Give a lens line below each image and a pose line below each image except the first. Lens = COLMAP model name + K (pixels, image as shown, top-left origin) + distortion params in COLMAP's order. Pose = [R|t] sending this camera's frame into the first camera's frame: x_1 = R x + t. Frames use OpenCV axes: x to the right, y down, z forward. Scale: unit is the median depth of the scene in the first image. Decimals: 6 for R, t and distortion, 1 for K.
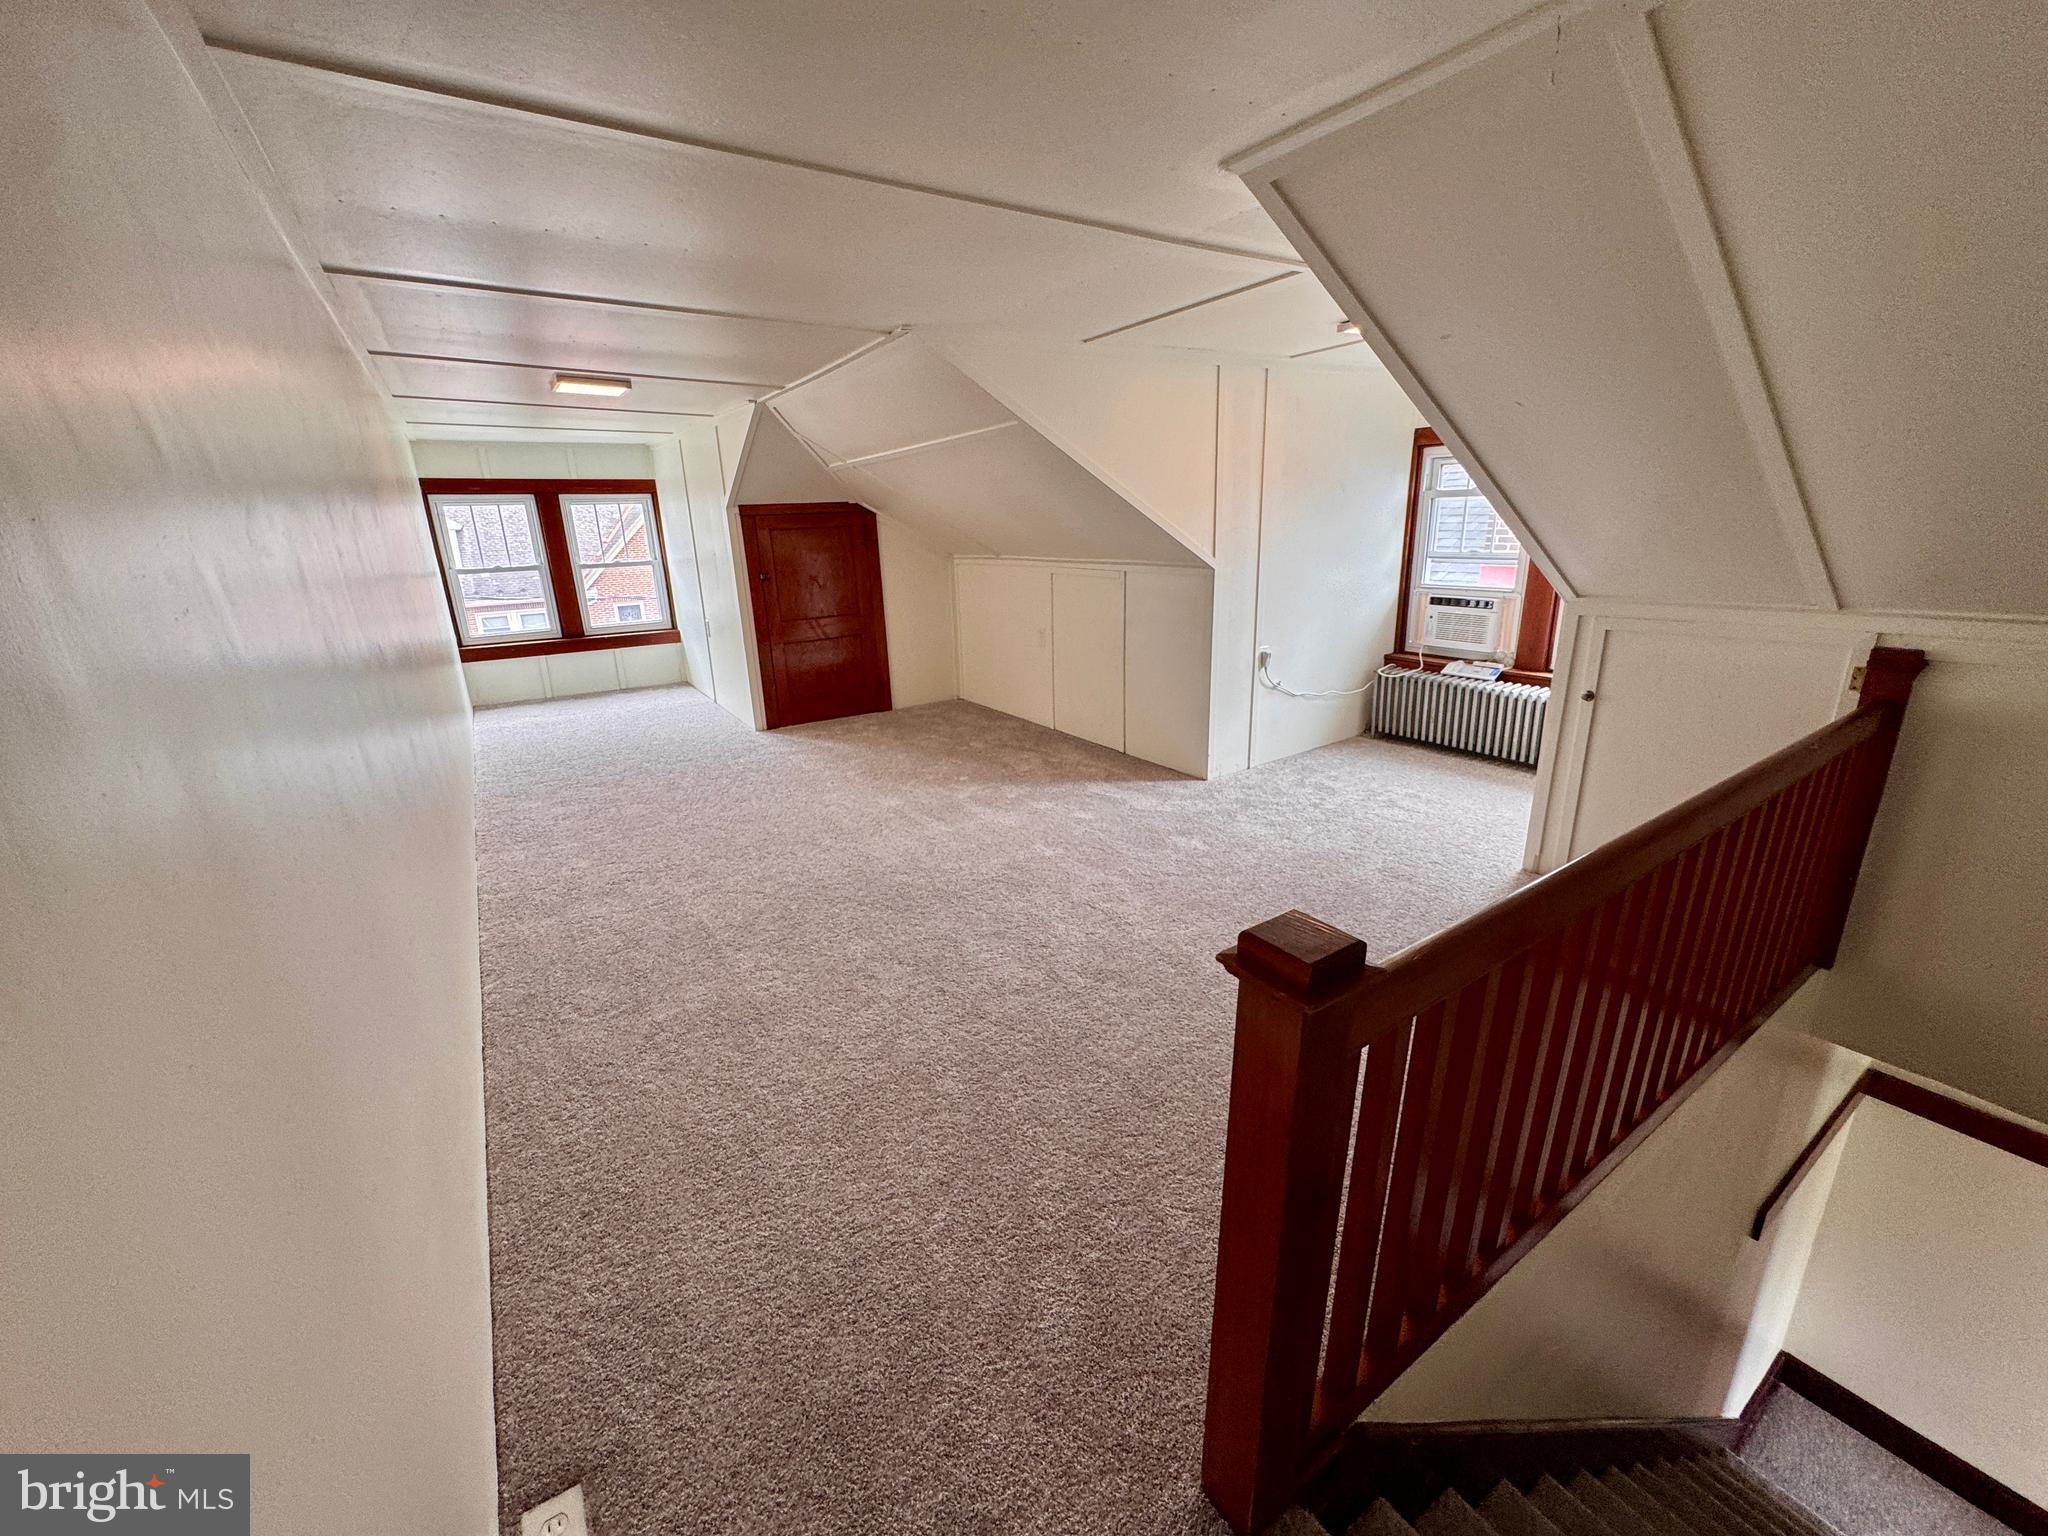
lens RADIAL K [[817.1, 0, 1020.3], [0, 817.1, 764.0], [0, 0, 1]] dist [-0.002057, -0.000223]
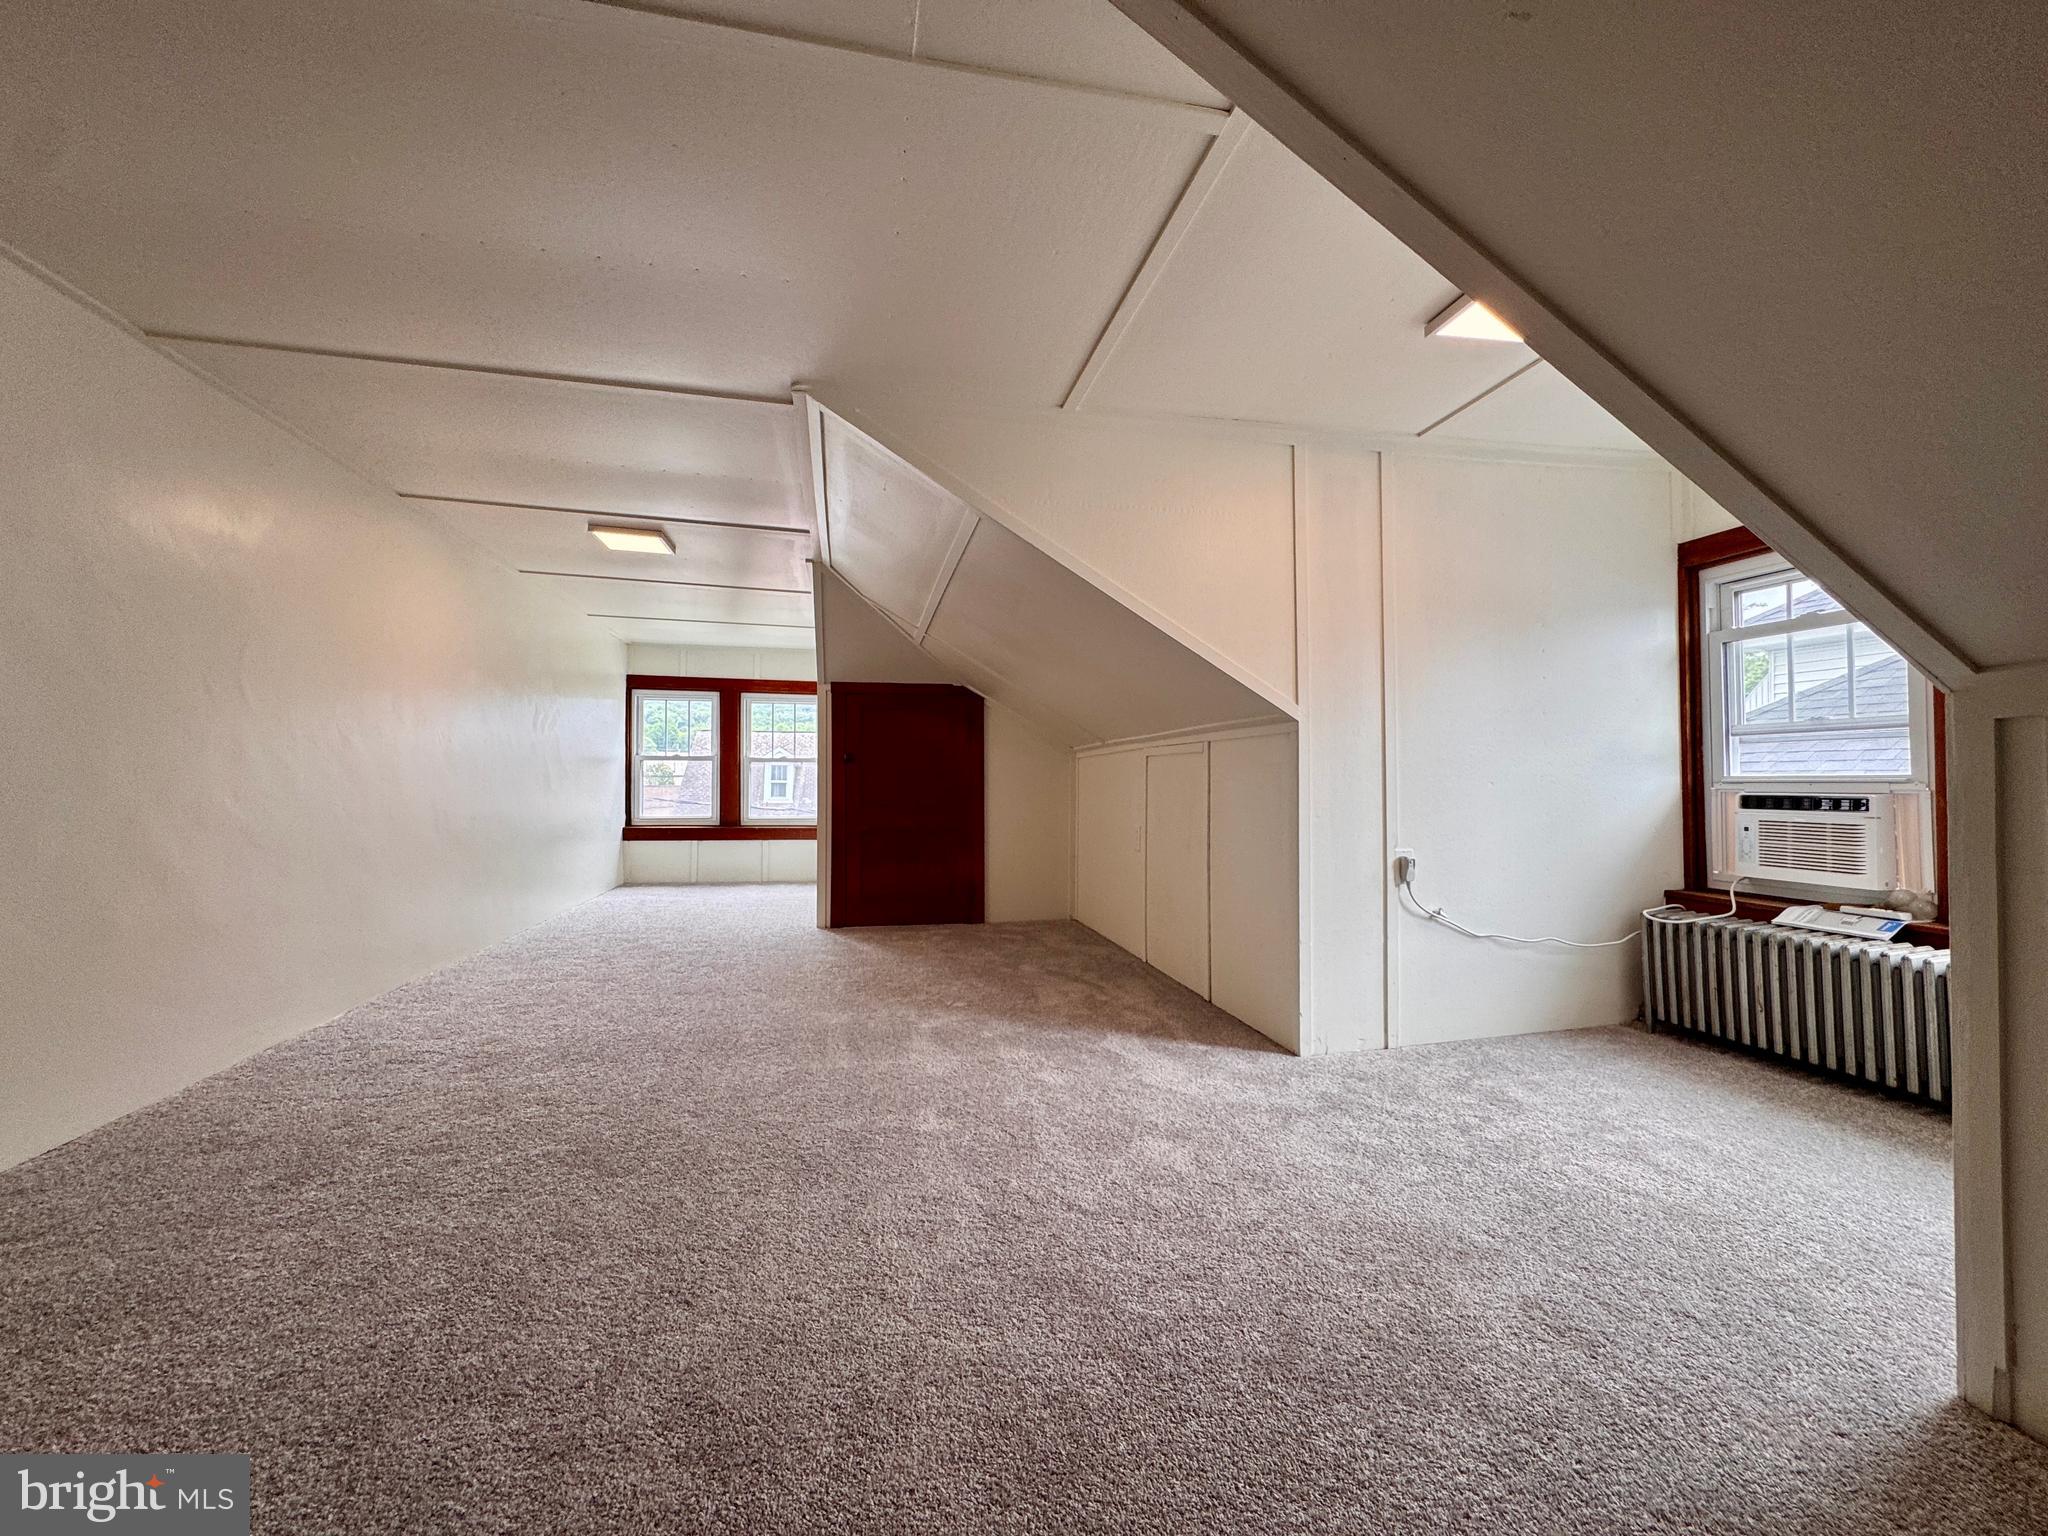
lens RADIAL K [[817.1, 0, 1020.3], [0, 817.1, 764.0], [0, 0, 1]] dist [-0.002057, -0.000223]
pose [[0.933147, 0.026242, -0.358537, 0.236526], [-0.134300, 0.950571, -0.279963, 0.010670], [0.333468, 0.309398, 0.890546, 0.304038]]
